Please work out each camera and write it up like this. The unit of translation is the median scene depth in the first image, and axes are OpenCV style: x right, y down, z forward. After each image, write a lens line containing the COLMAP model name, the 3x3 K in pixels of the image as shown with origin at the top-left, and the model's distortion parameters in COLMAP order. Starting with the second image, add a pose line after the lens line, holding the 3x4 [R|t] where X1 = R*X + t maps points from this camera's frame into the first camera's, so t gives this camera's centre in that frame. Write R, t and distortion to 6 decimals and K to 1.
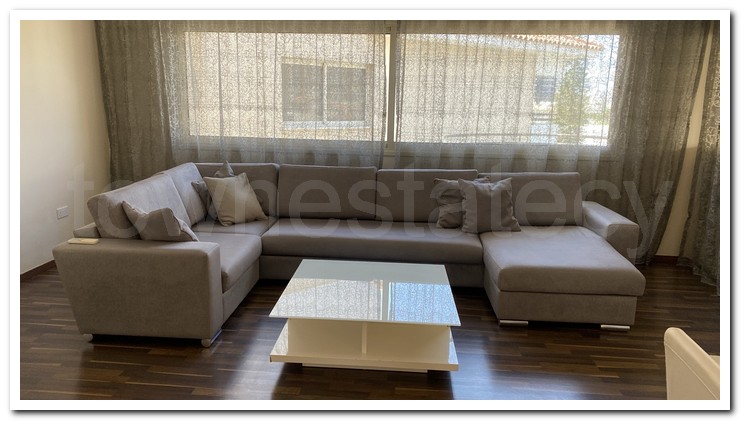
lens RADIAL K [[518.2, 0, 370.5], [0, 518.2, 210.5], [0, 0, 1]] dist [-0.003825, -0.007741]
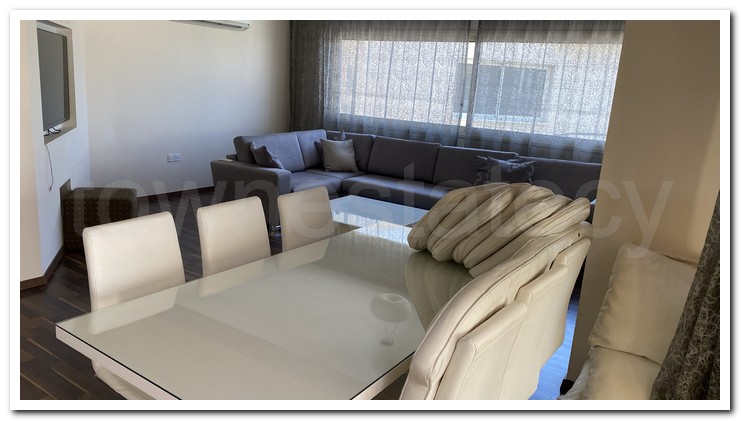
lens RADIAL K [[518.2, 0, 370.5], [0, 518.2, 210.5], [0, 0, 1]] dist [-0.003825, -0.007741]
pose [[0.883563, 0.145746, -0.445056, 0.428816], [-0.142720, 0.988934, 0.040515, 0.051923], [0.446036, 0.027721, 0.894586, -0.235294]]
